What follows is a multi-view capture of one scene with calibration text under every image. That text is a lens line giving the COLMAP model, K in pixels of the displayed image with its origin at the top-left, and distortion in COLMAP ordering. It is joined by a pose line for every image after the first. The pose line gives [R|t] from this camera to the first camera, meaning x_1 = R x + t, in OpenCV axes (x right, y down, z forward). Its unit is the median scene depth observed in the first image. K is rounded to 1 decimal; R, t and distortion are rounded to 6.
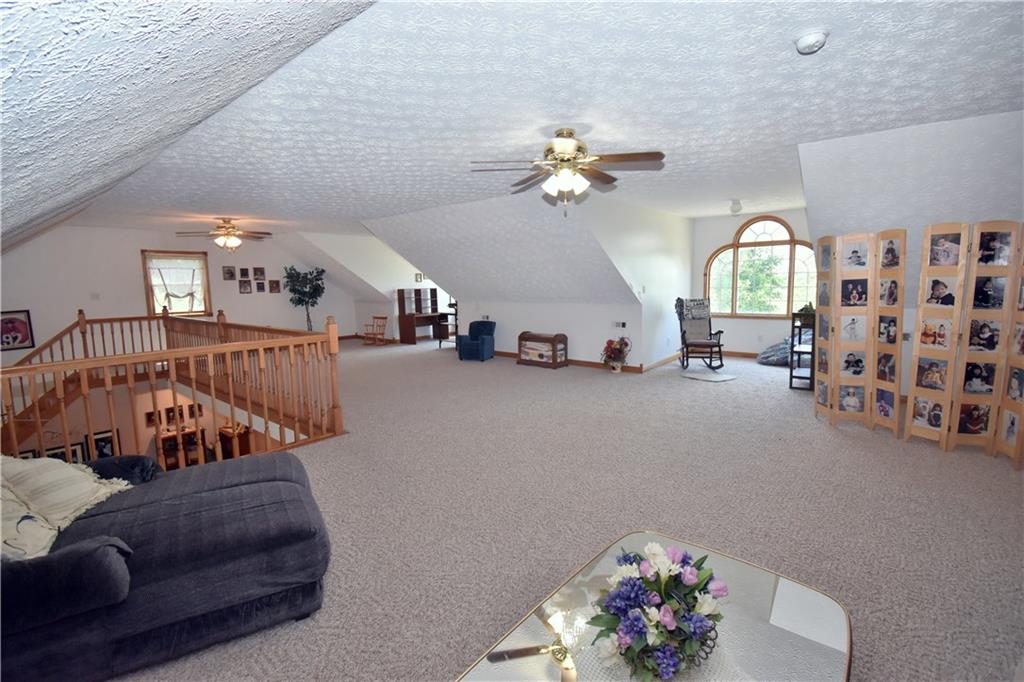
lens RADIAL K [[452.9, 0, 511.9], [0, 452.9, 335.4], [0, 0, 1]] dist [0.020522, -0.025844]
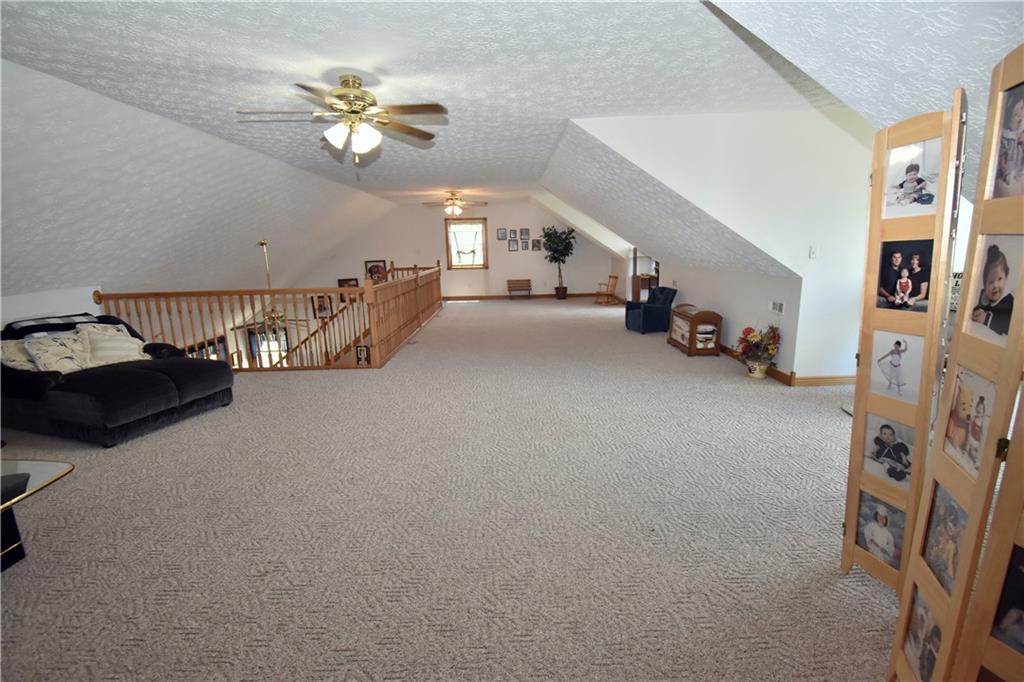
lens RADIAL K [[452.9, 0, 511.9], [0, 452.9, 335.4], [0, 0, 1]] dist [0.020522, -0.025844]
pose [[0.656091, 0.147974, -0.740033, 0.454047], [-0.075592, 0.988543, 0.130648, -0.037409], [0.750887, -0.029776, 0.659760, 0.267817]]
